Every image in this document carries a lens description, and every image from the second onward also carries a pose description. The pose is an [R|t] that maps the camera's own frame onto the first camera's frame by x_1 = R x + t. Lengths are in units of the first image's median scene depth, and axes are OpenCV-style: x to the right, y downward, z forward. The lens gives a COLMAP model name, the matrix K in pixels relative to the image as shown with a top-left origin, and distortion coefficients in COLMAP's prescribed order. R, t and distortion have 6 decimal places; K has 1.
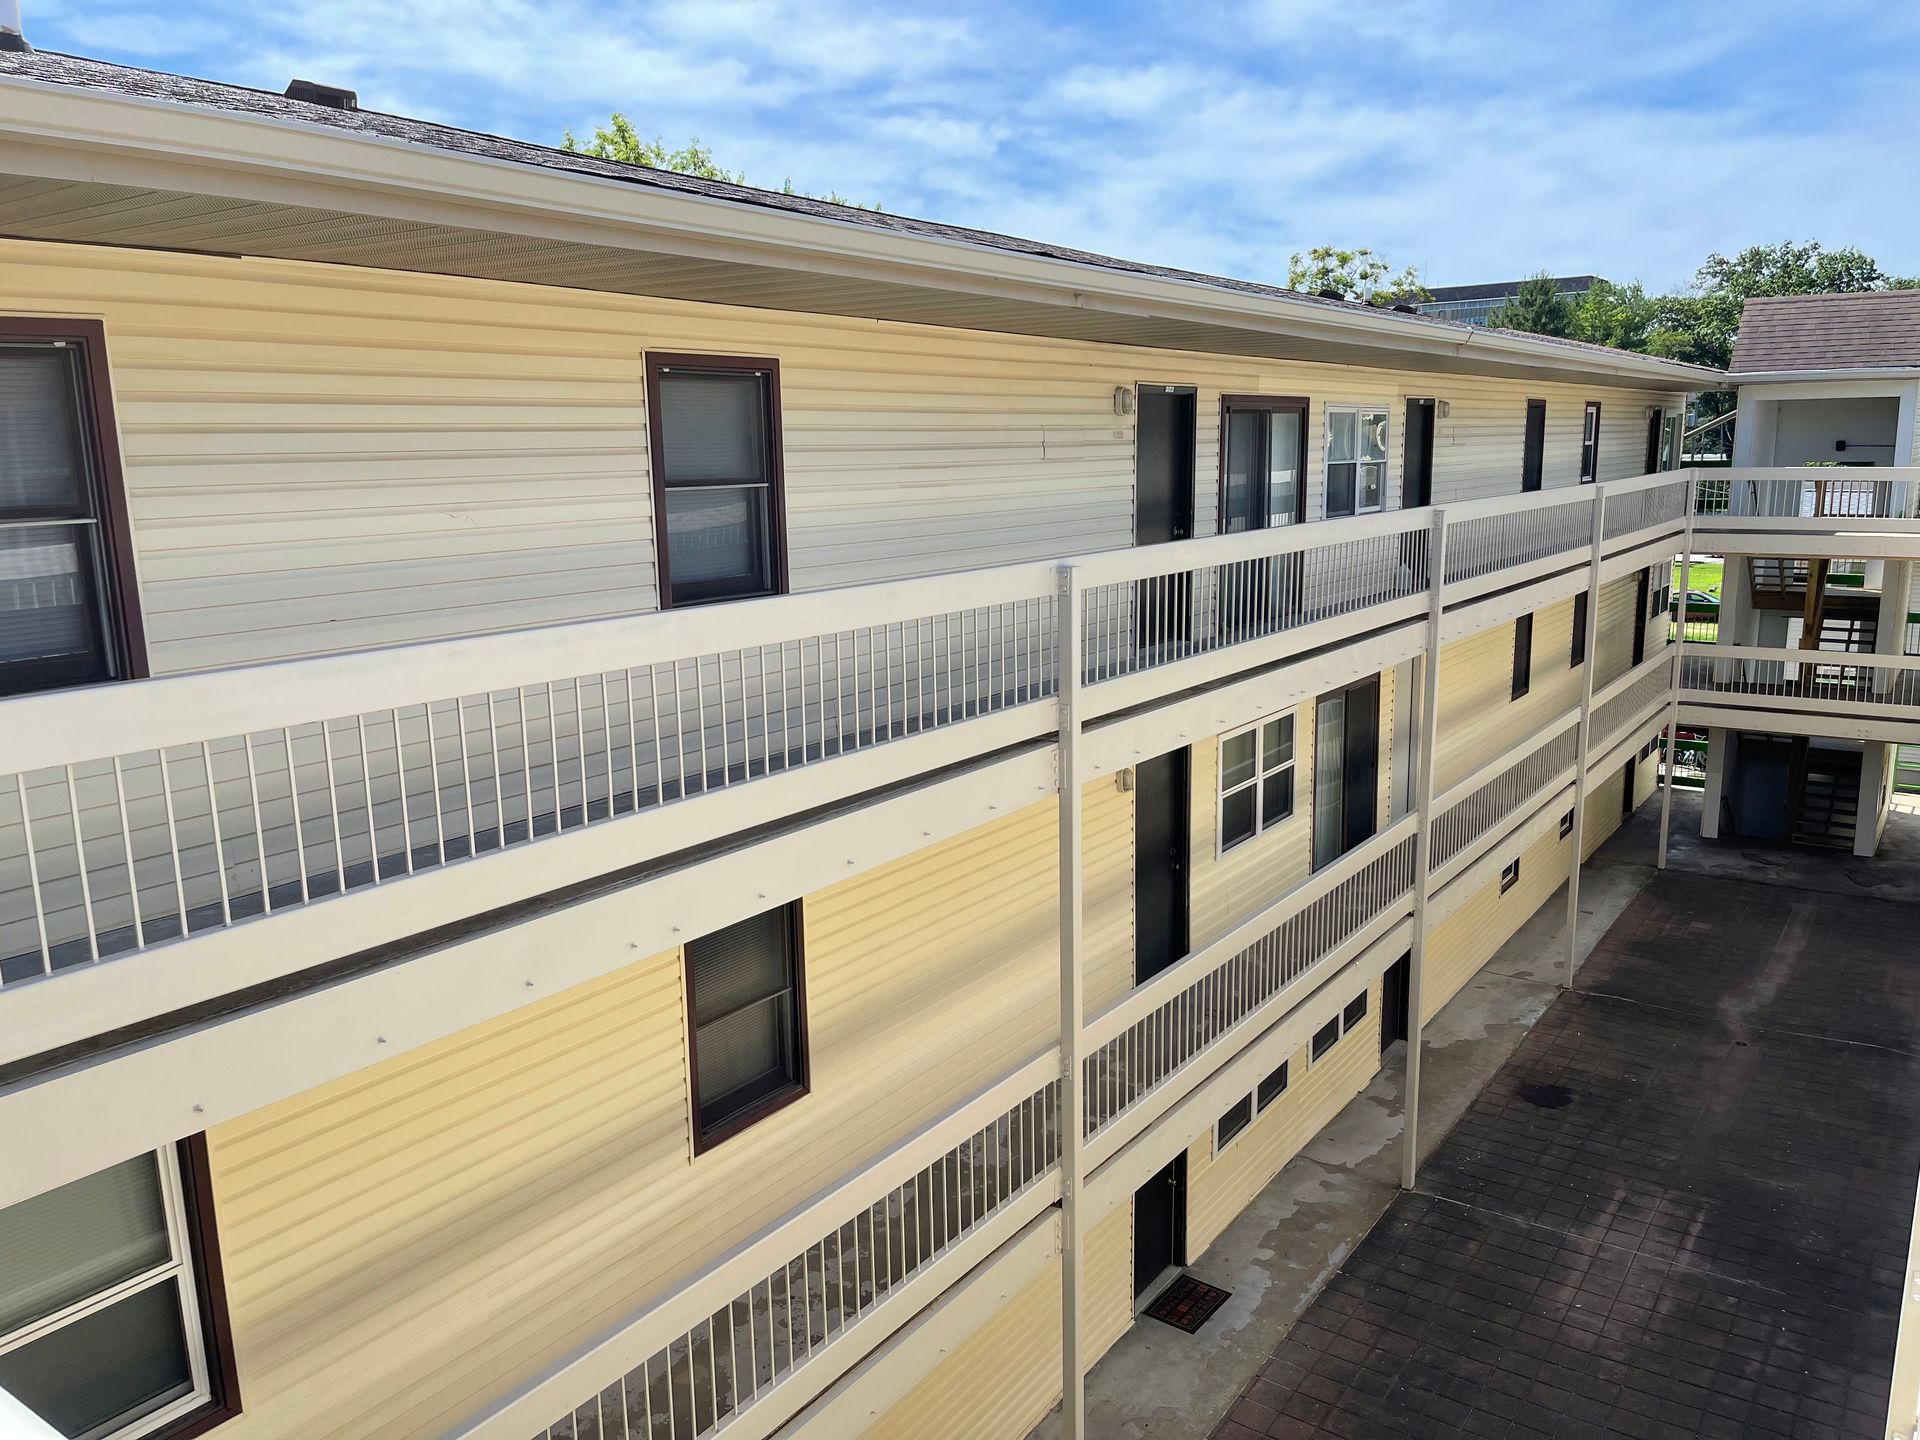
lens RADIAL K [[1439.3, 0, 949.6], [0, 1439.3, 733.2], [0, 0, 1]] dist [0.079184, -0.117125]
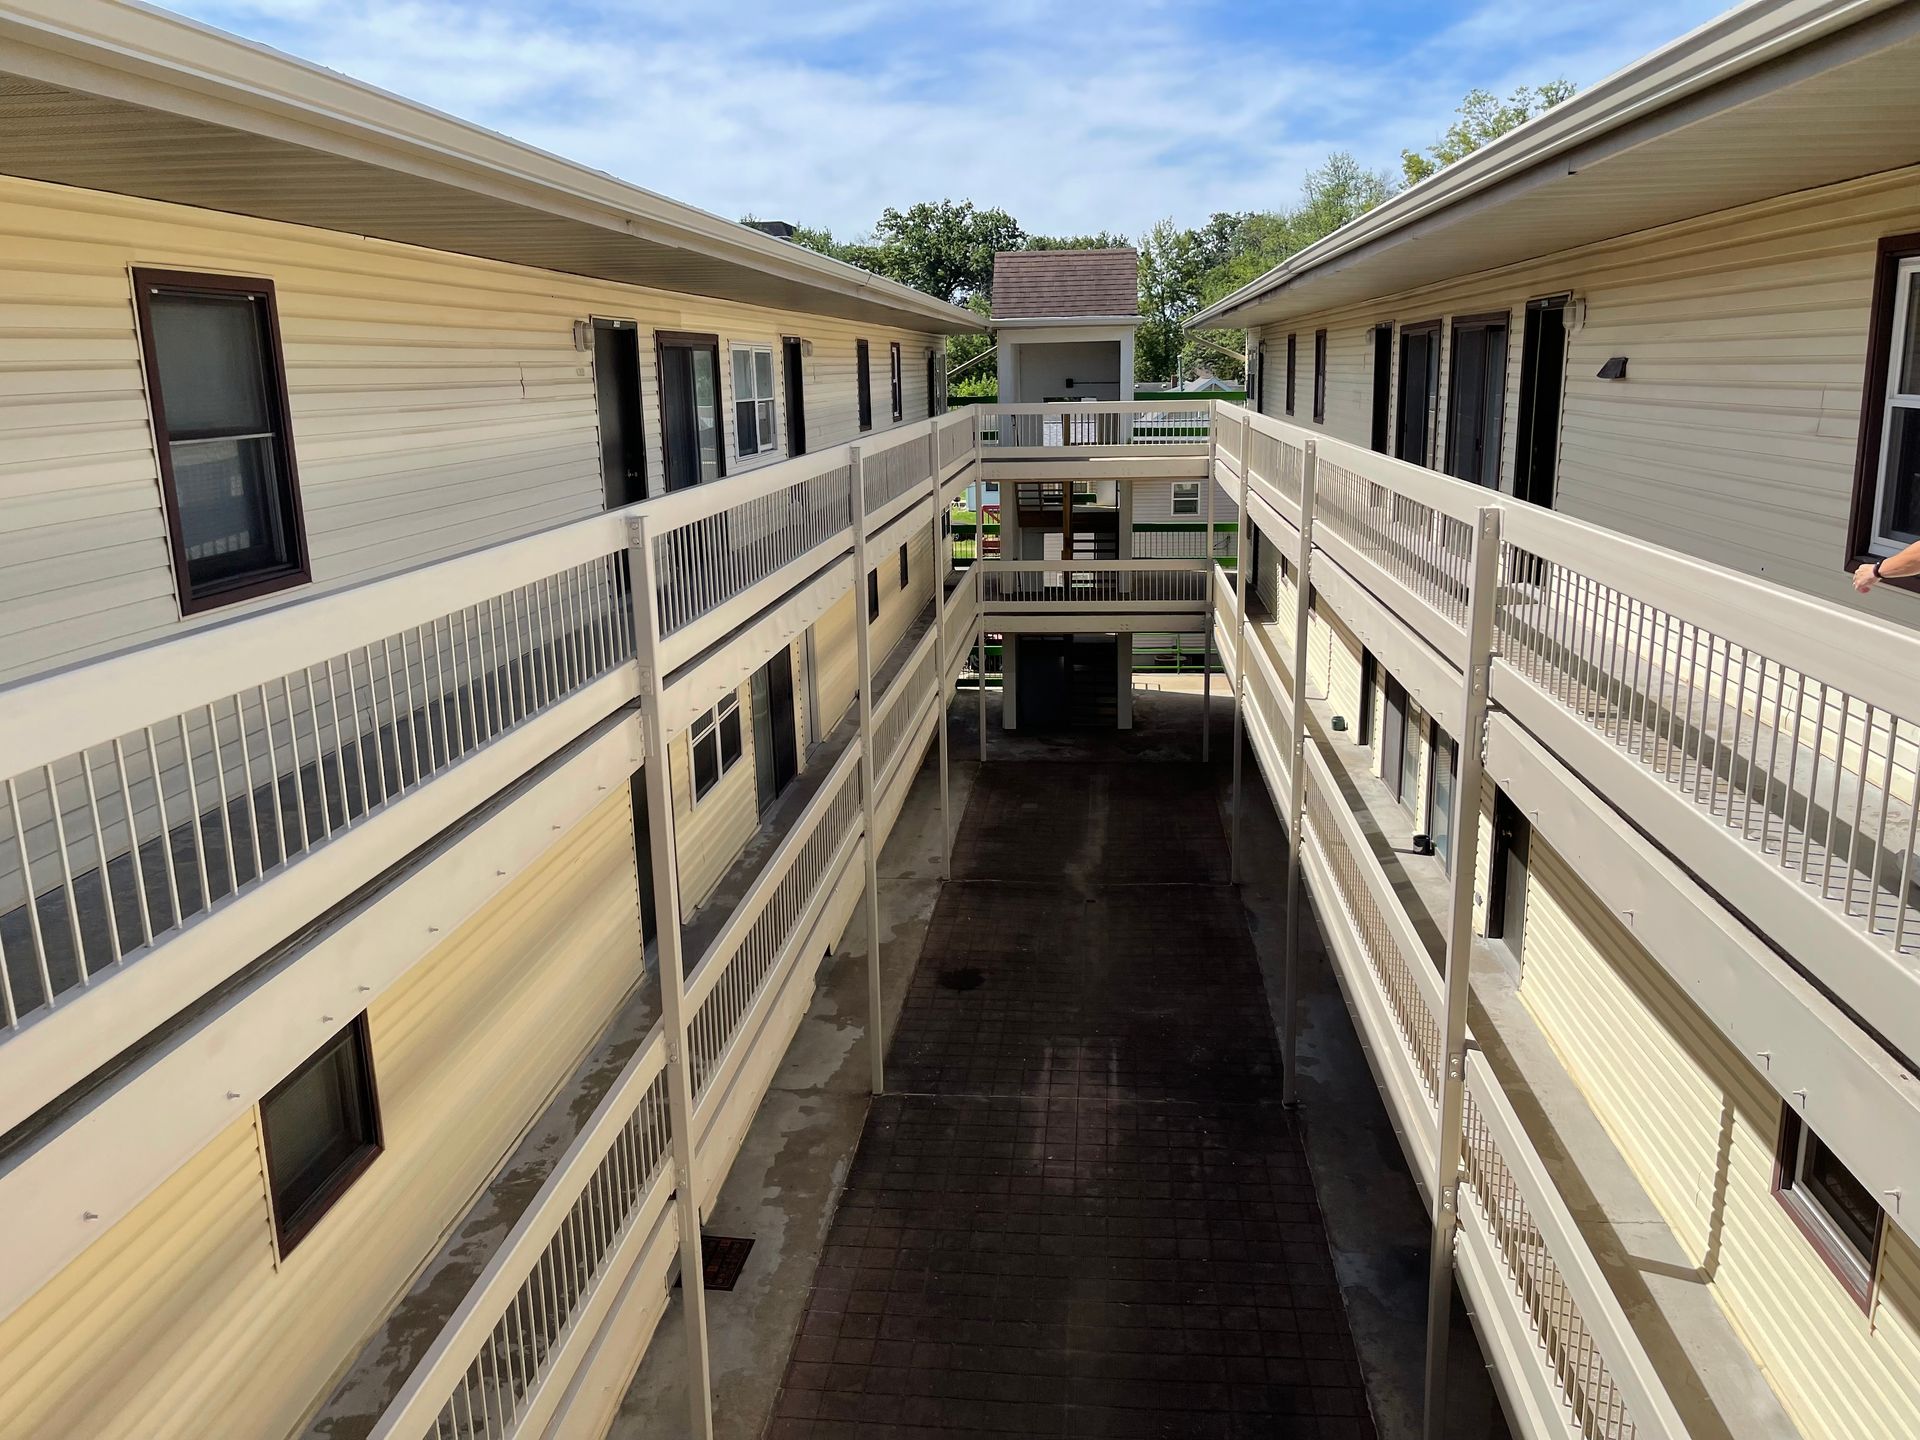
lens RADIAL K [[1453.0, 0, 976.4], [0, 1453.0, 701.4], [0, 0, 1]] dist [0.042850, -0.058485]
pose [[0.862371, -0.109592, 0.494273, -0.114512], [0.099083, 0.993944, 0.047509, -0.012055], [-0.496487, 0.008004, 0.868007, 0.047588]]
